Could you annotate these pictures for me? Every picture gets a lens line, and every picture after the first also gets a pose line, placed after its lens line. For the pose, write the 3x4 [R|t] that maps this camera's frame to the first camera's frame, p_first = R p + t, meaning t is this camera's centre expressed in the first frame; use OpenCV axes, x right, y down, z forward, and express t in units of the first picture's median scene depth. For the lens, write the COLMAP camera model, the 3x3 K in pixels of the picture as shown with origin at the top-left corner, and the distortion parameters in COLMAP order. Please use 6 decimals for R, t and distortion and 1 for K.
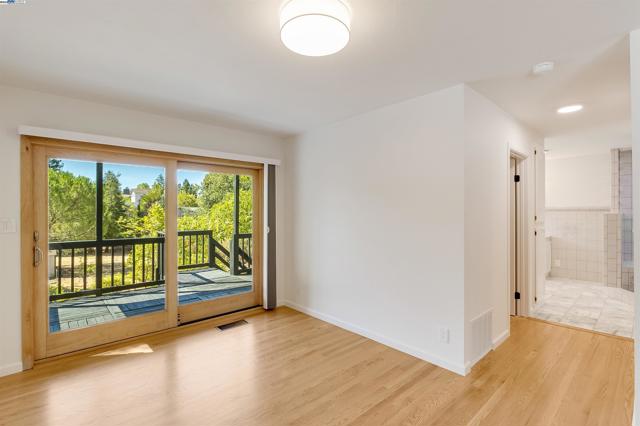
lens RADIAL K [[297.0, 0, 318.4], [0, 297.0, 212.7], [0, 0, 1]] dist [-0.000707, -0.001056]
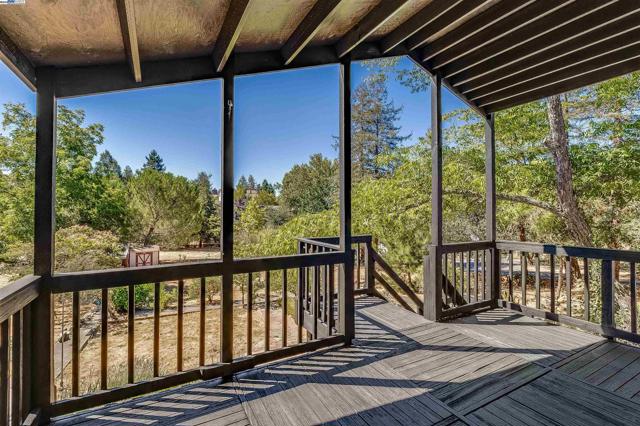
lens RADIAL K [[300.3, 0, 319.4], [0, 300.3, 207.5], [0, 0, 1]] dist [-0.001187, -0.000362]
pose [[0.972205, -0.004795, -0.234083, -0.323389], [0.001996, 0.999924, -0.012194, 0.009642], [0.234123, 0.011388, 0.972140, 0.381744]]
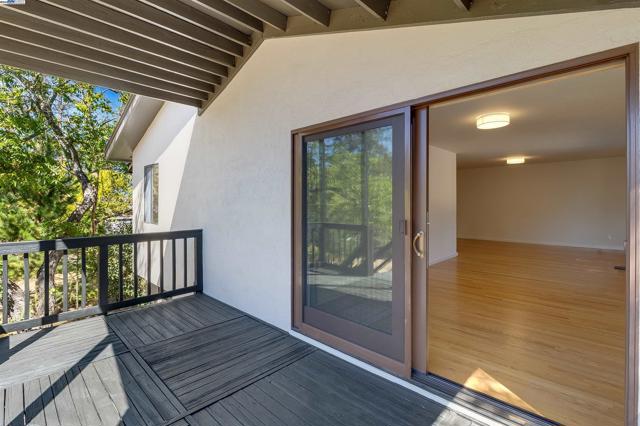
lens RADIAL K [[297.0, 0, 319.9], [0, 297.0, 208.2], [0, 0, 1]] dist [-0.000707, -0.001056]
pose [[-0.067807, -0.008238, 0.997664, -0.503100], [0.003258, 0.999959, 0.008478, 0.015526], [-0.997693, 0.003825, -0.067778, 0.557120]]
